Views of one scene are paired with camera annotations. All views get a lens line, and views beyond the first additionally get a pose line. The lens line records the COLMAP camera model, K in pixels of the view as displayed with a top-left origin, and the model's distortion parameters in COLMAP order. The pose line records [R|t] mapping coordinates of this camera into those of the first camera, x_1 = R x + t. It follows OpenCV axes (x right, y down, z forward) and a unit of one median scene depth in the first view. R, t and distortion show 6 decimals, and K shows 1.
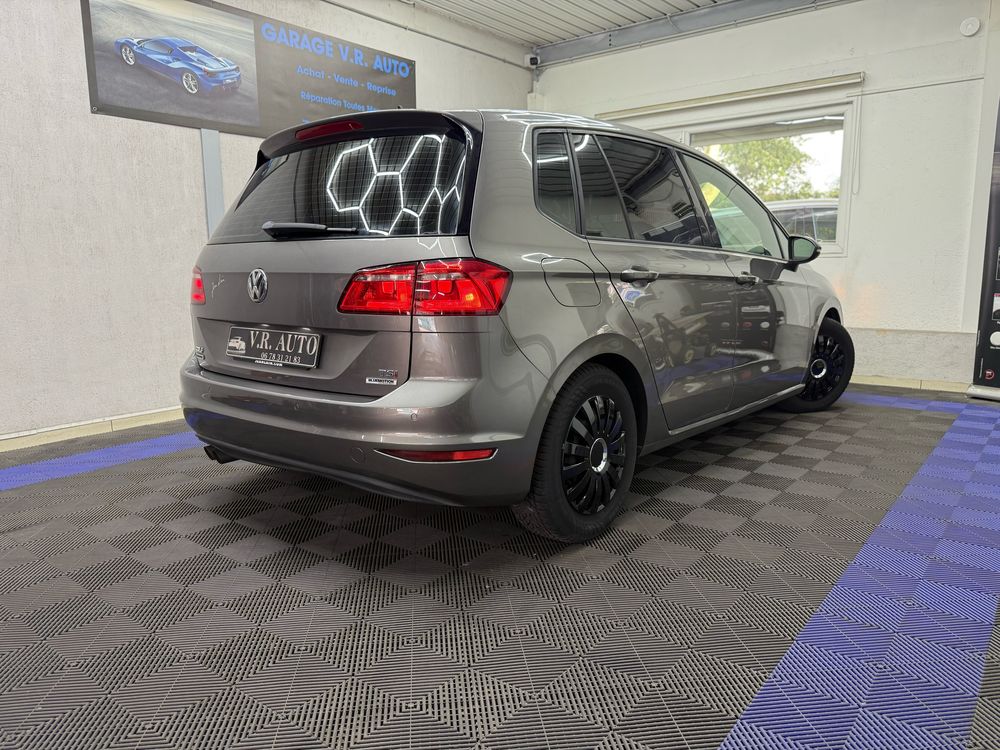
lens RADIAL K [[717.6, 0, 495.1], [0, 717.6, 374.9], [0, 0, 1]] dist [0.001351, 0.002889]
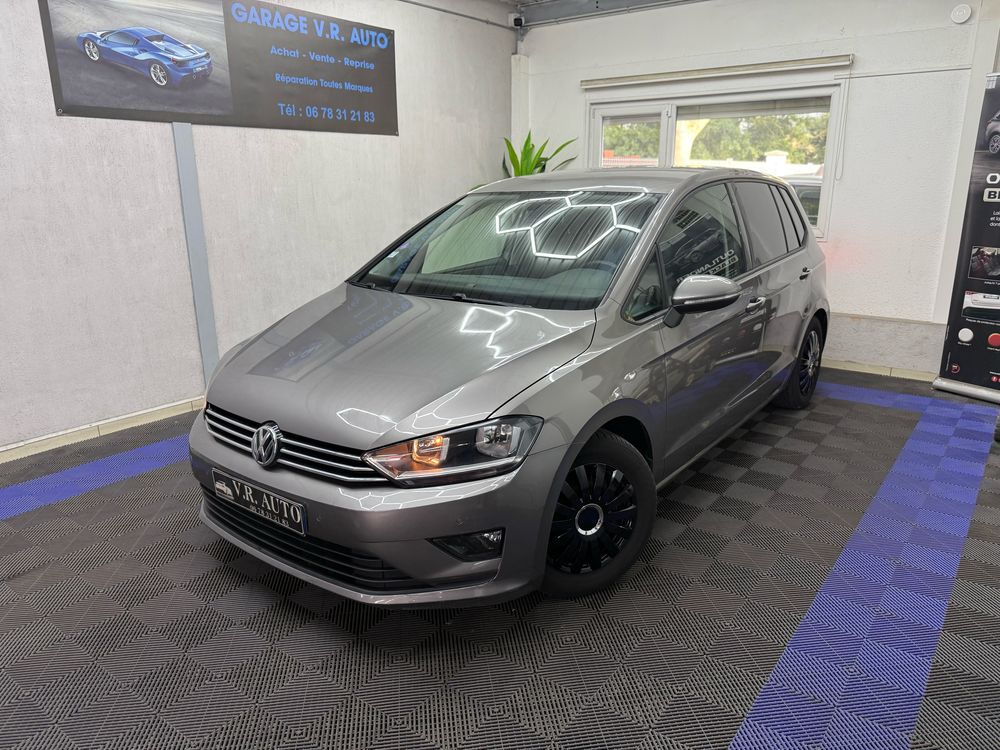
lens RADIAL K [[718.4, 0, 502.1], [0, 718.4, 376.4], [0, 0, 1]] dist [0.007061, -0.002472]
pose [[0.999567, -0.003696, 0.029194, 0.005065], [0.000419, 0.993767, 0.111474, -0.123257], [-0.029424, -0.111414, 0.993338, -0.015875]]
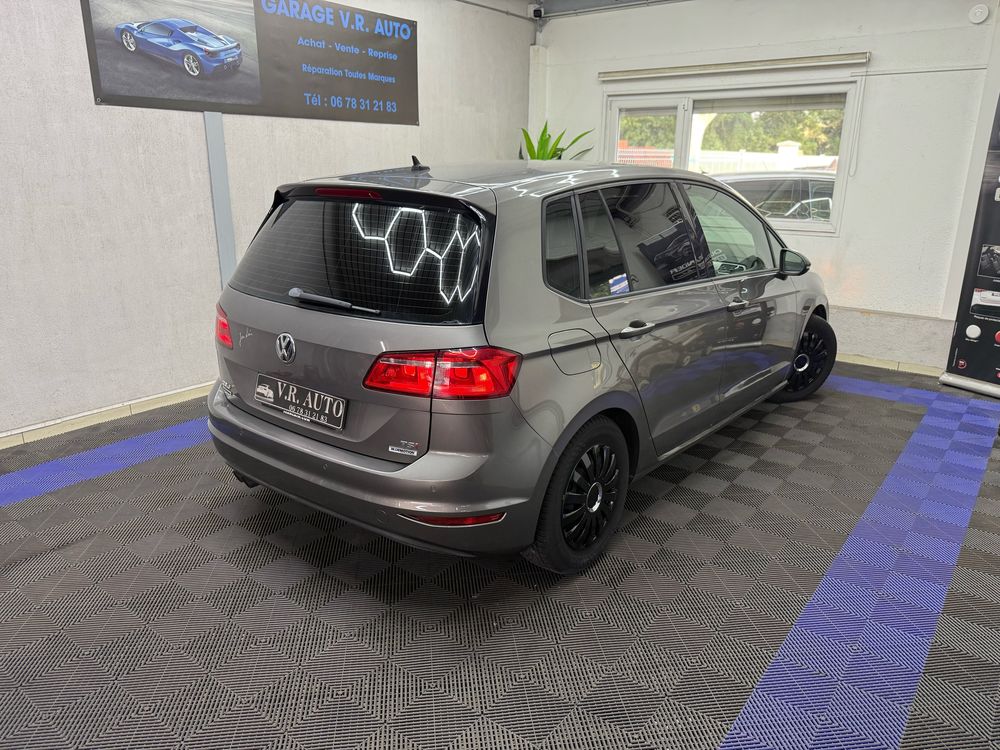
lens RADIAL K [[718.1, 0, 500.0], [0, 718.1, 375.0], [0, 0, 1]] dist [0.009017, -0.002809]
pose [[0.999703, 0.013760, 0.020124, -0.016184], [-0.016262, 0.991385, 0.129966, -0.130546], [-0.018163, -0.130255, 0.991314, -0.048886]]
